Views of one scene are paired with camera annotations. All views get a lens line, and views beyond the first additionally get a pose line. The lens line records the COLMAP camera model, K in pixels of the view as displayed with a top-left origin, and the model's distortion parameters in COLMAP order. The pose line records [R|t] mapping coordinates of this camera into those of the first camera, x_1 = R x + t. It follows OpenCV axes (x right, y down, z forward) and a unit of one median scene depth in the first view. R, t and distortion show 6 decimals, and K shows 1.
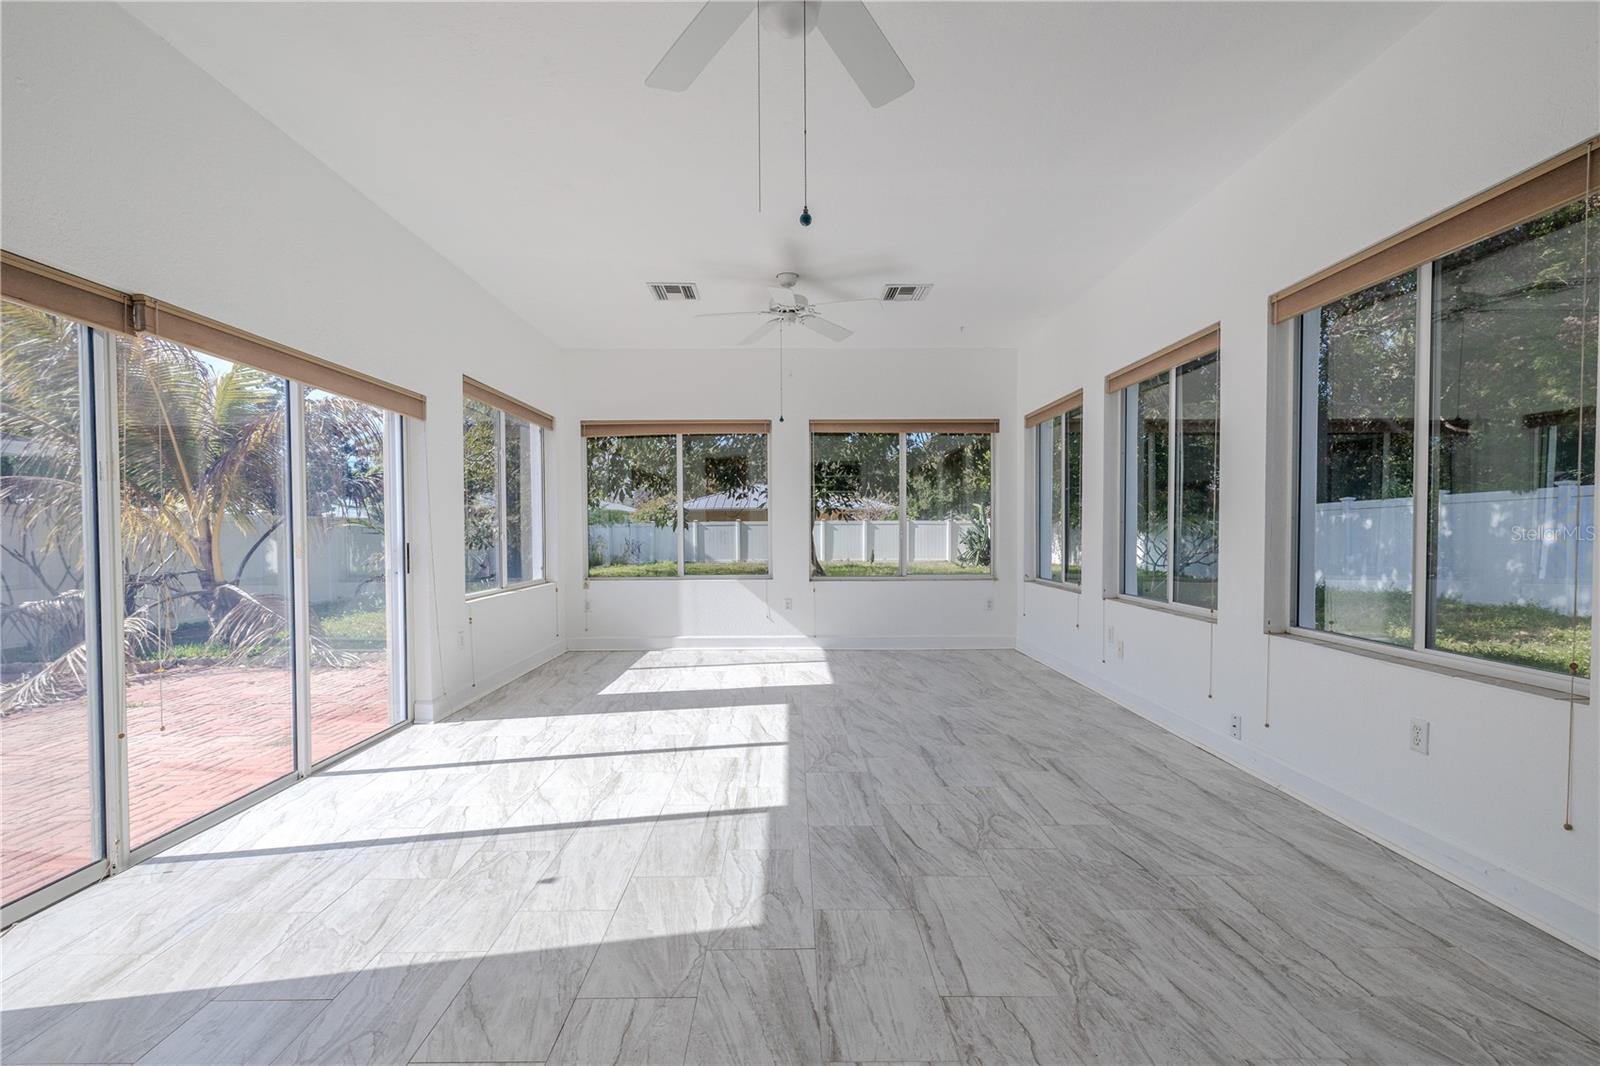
lens RADIAL K [[691.5, 0, 797.1], [0, 691.5, 541.5], [0, 0, 1]] dist [0.001749, 0.000127]
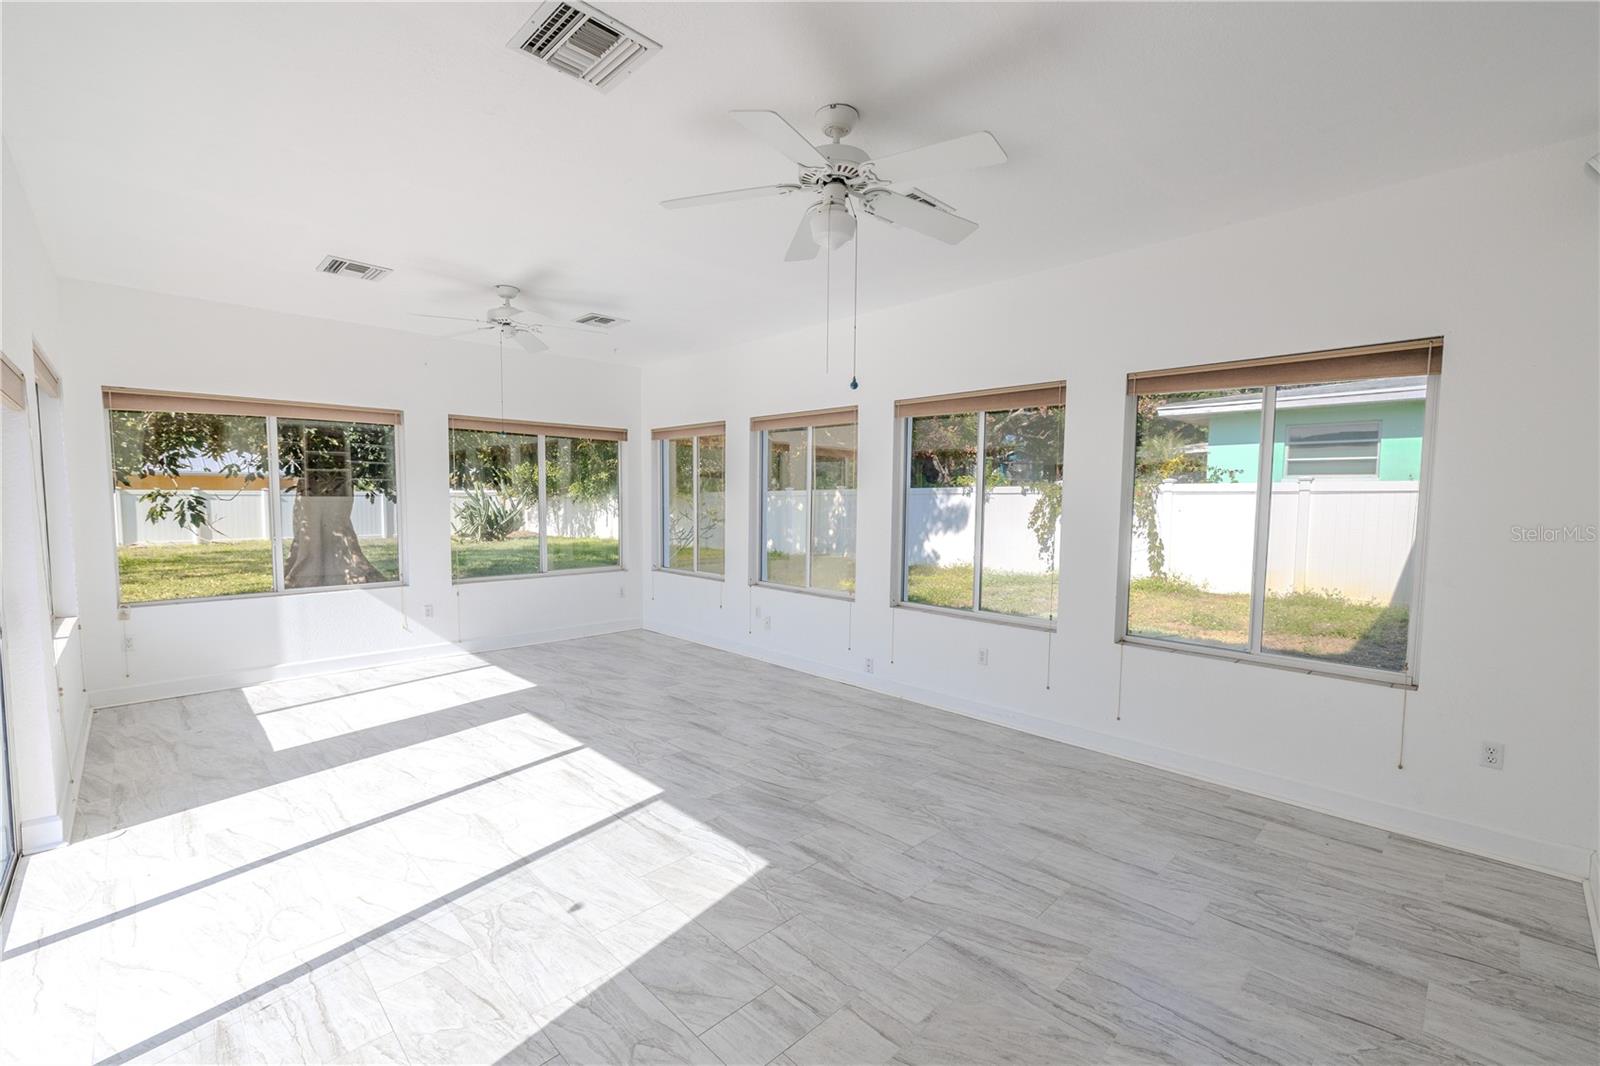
lens RADIAL K [[677.5, 0, 793.3], [0, 677.5, 542.0], [0, 0, 1]] dist [0.001891, 0.000079]
pose [[0.725259, -0.036836, 0.687490, -0.577015], [0.000696, 0.998606, 0.052772, -0.103430], [-0.688476, -0.037795, 0.724273, 0.001255]]
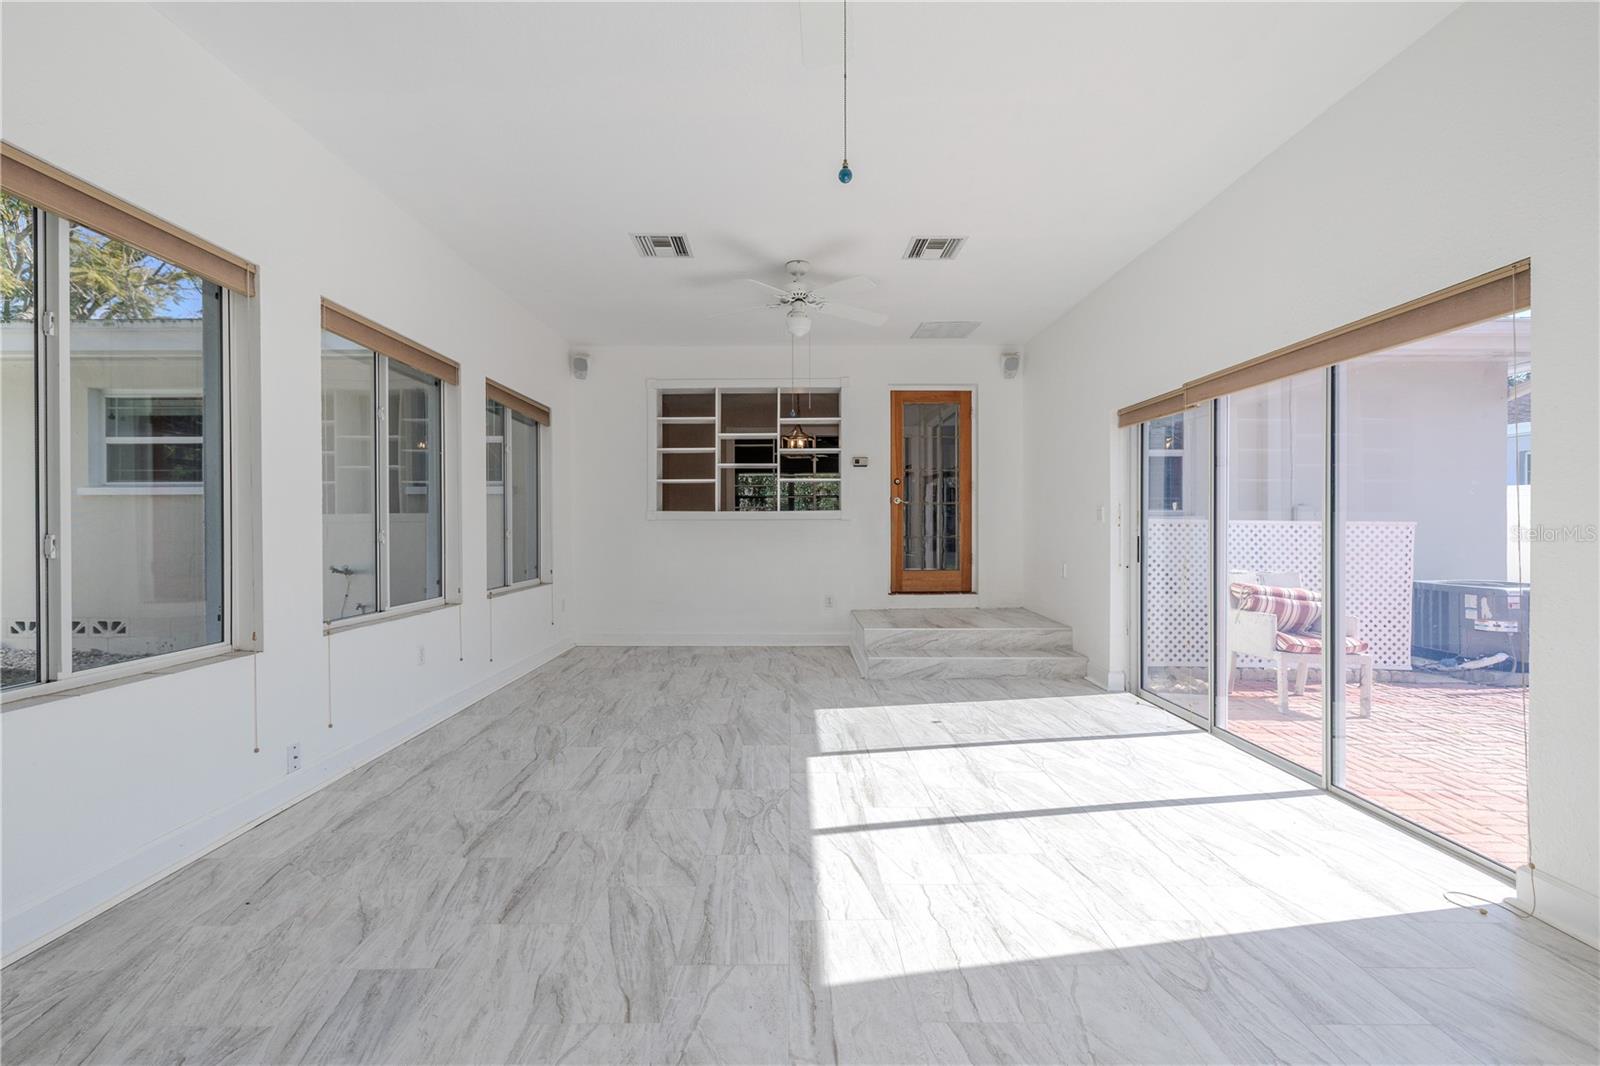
lens RADIAL K [[677.5, 0, 793.3], [0, 677.5, 542.0], [0, 0, 1]] dist [0.001891, 0.000079]
pose [[-0.999966, 0.006787, 0.004652, 0.000444], [0.006968, 0.999171, 0.040114, -0.034763], [-0.004376, 0.040145, -0.999184, 1.907006]]
